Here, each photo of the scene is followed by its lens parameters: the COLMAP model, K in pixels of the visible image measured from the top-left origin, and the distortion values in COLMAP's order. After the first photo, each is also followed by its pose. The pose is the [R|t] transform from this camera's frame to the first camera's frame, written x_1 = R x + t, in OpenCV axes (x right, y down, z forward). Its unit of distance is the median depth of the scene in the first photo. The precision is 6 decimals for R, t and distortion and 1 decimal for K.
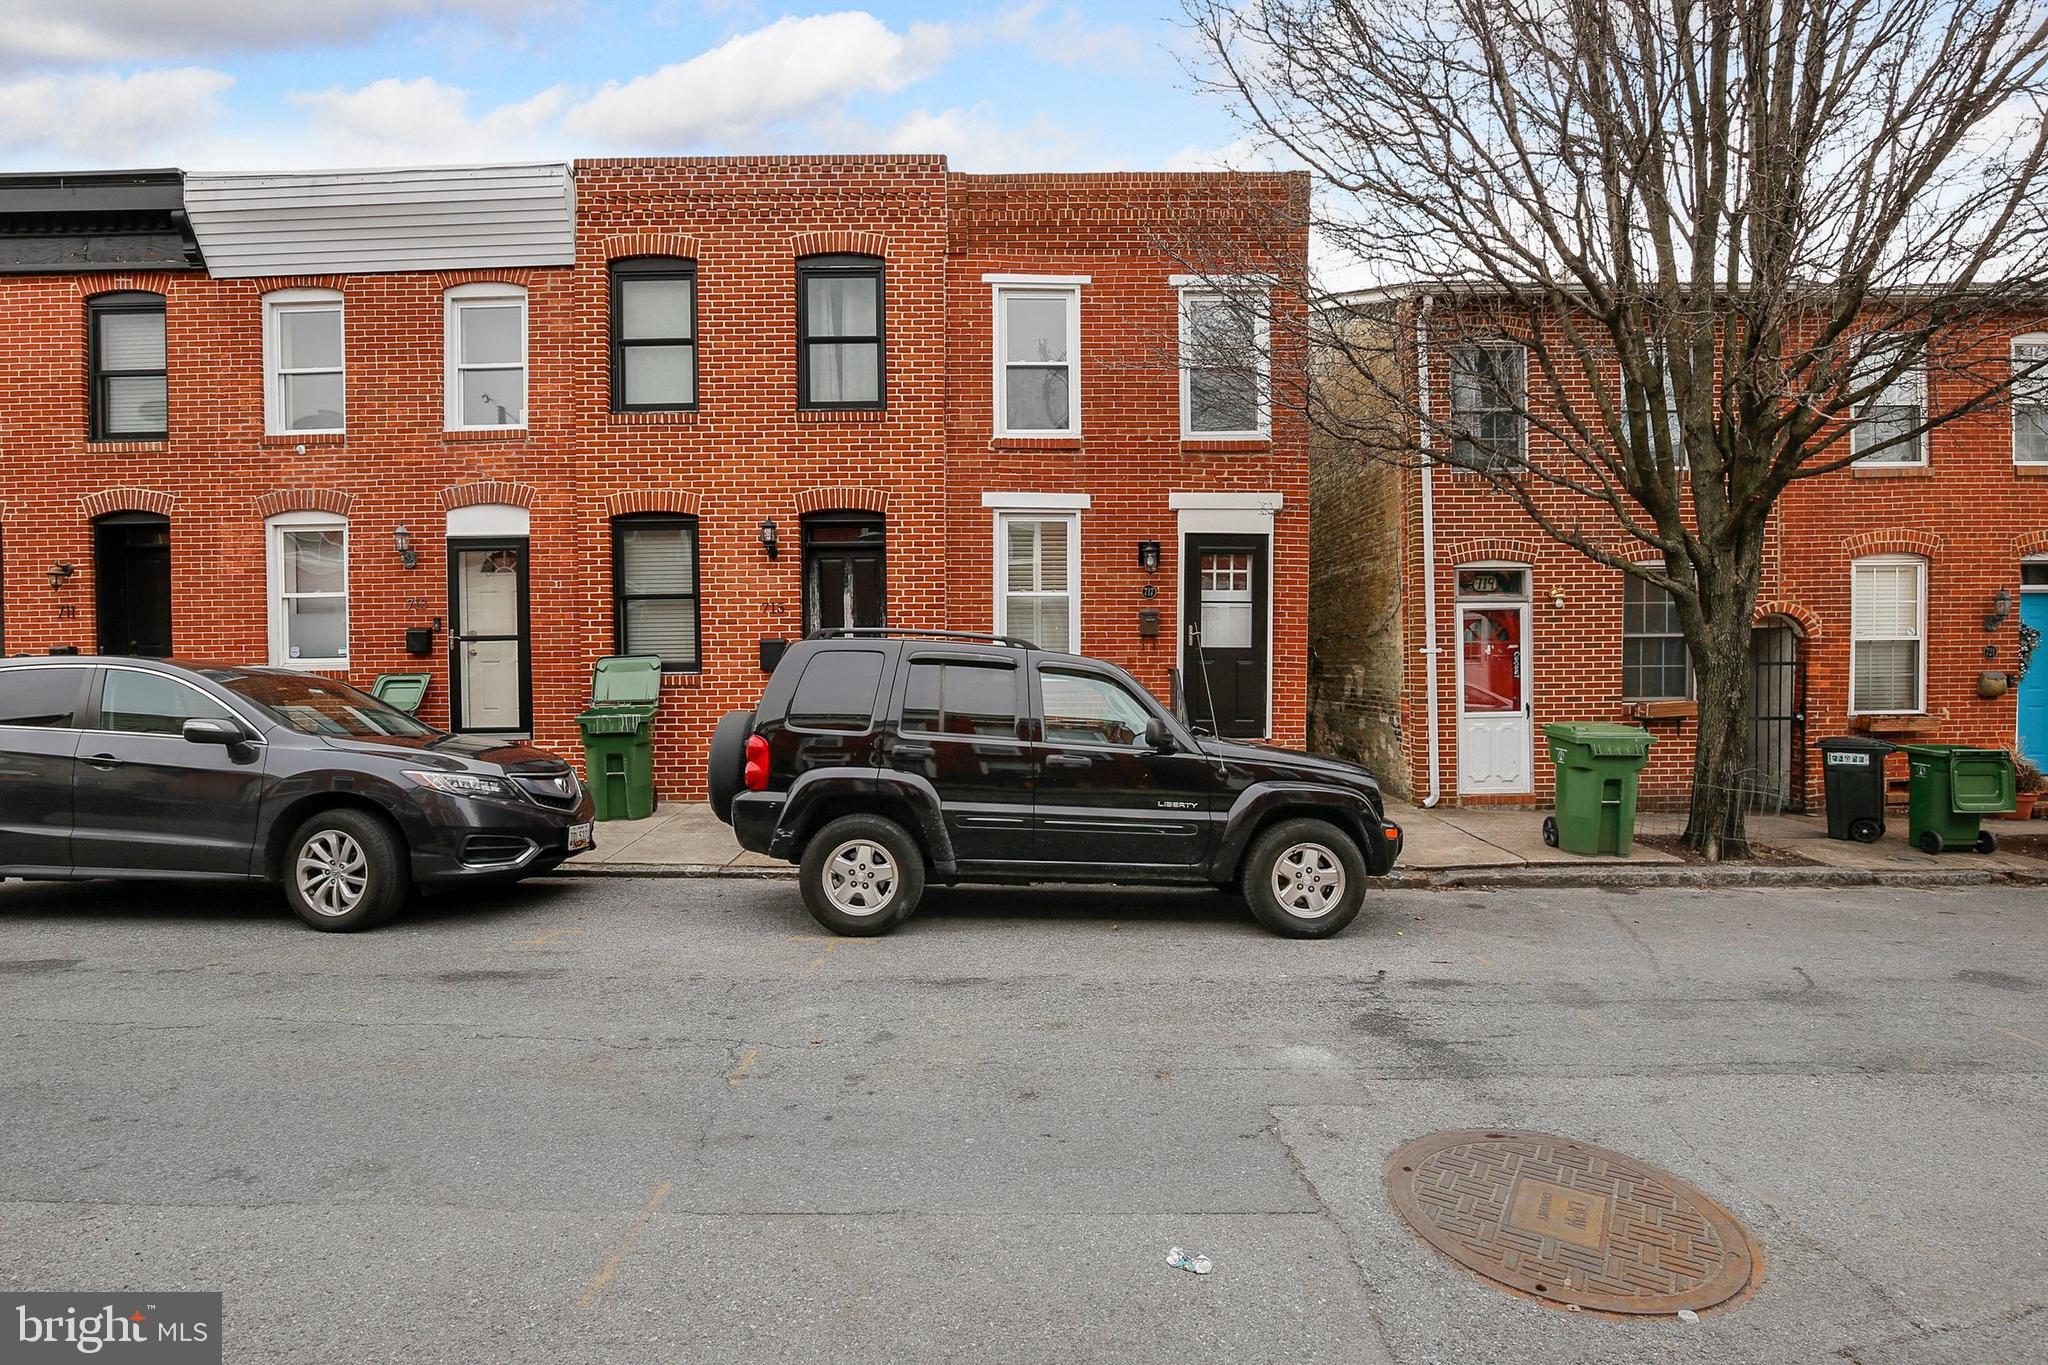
lens RADIAL K [[999.6, 0, 1039.8], [0, 999.6, 686.5], [0, 0, 1]] dist [-0.033989, 0.004926]
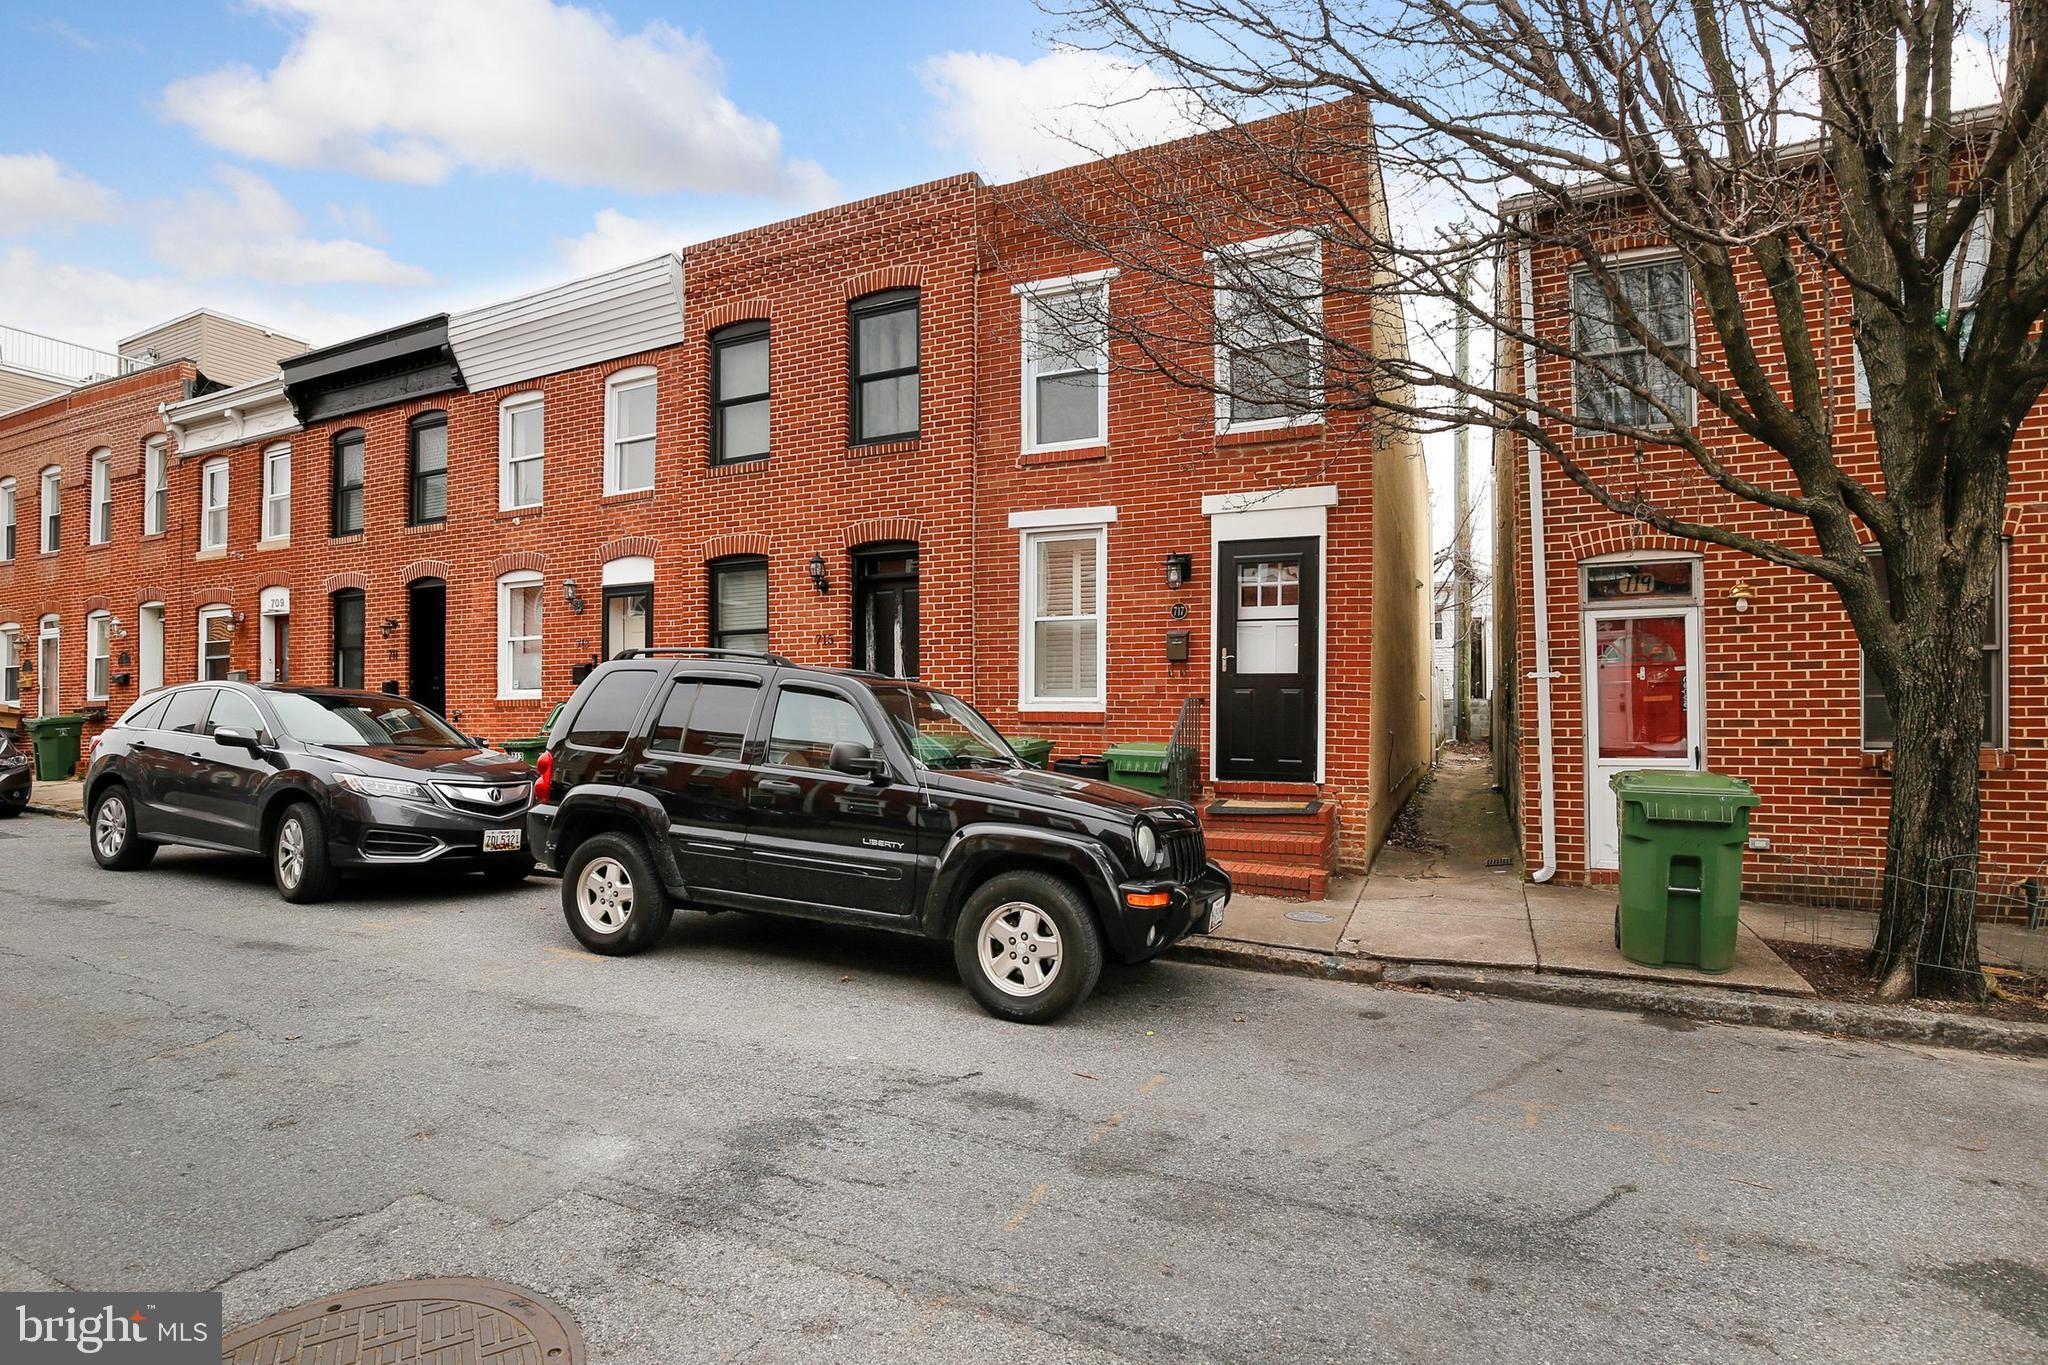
lens RADIAL K [[981.2, 0, 1038.0], [0, 981.2, 707.3], [0, 0, 1]] dist [-0.034623, 0.005704]
pose [[0.906580, 0.004002, -0.422015, 0.364618], [-0.014626, 0.999652, -0.021939, 0.010700], [0.421780, 0.026062, 0.906323, 0.171332]]
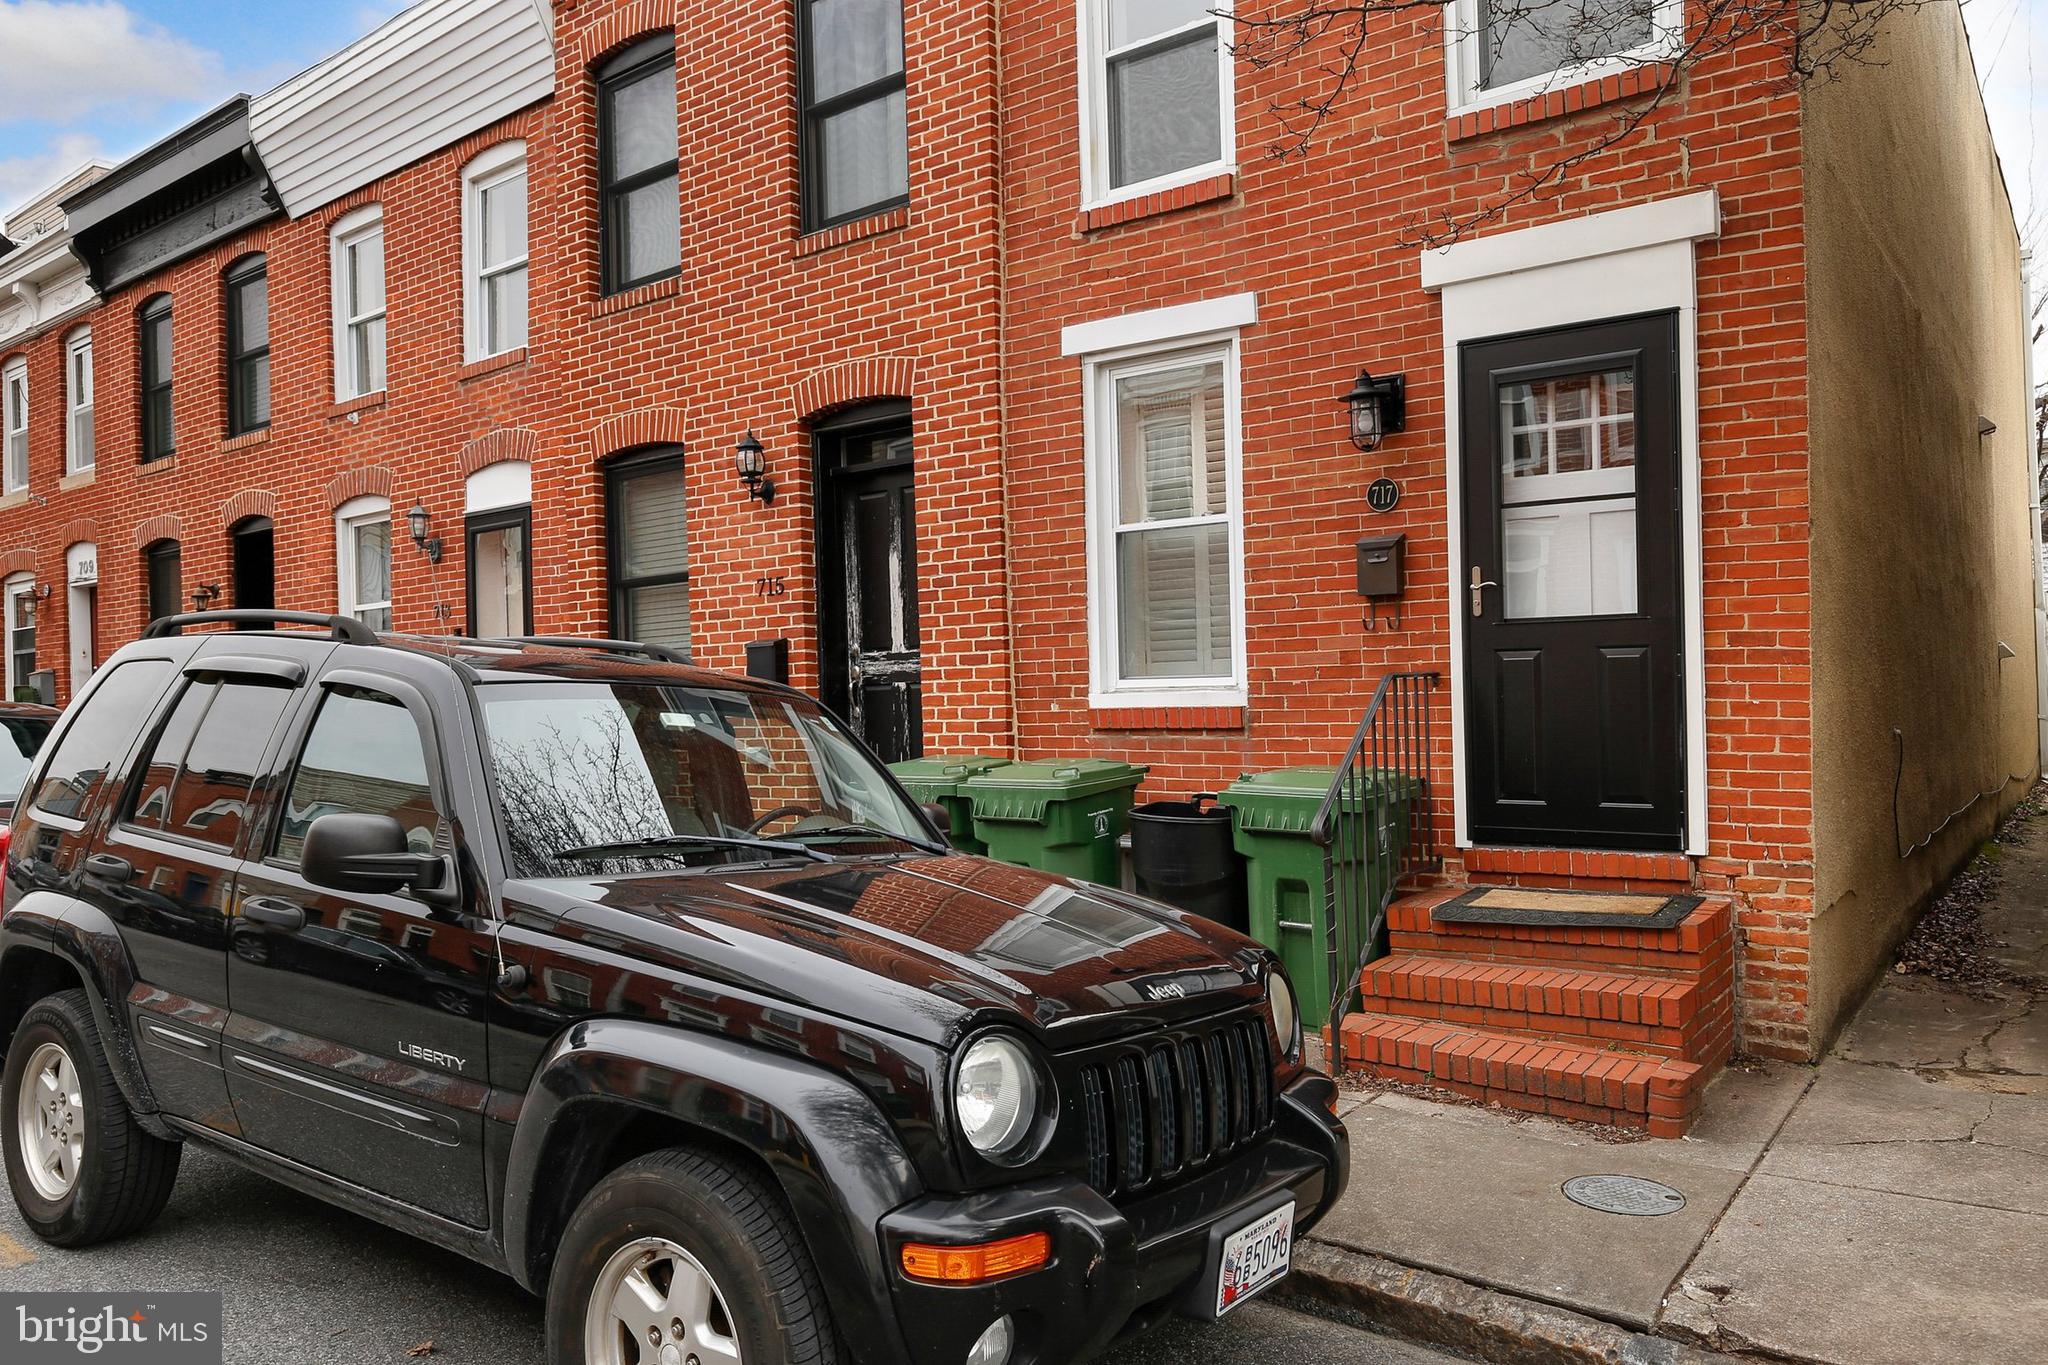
lens RADIAL K [[1471.7, 0, 1043.9], [0, 1471.7, 683.8], [0, 0, 1]] dist [0.004023, 0.003534]
pose [[0.788423, -0.021562, -0.614756, 0.382632], [0.009097, 0.999685, -0.023396, -0.001013], [0.615067, 0.012854, 0.788370, 0.423816]]
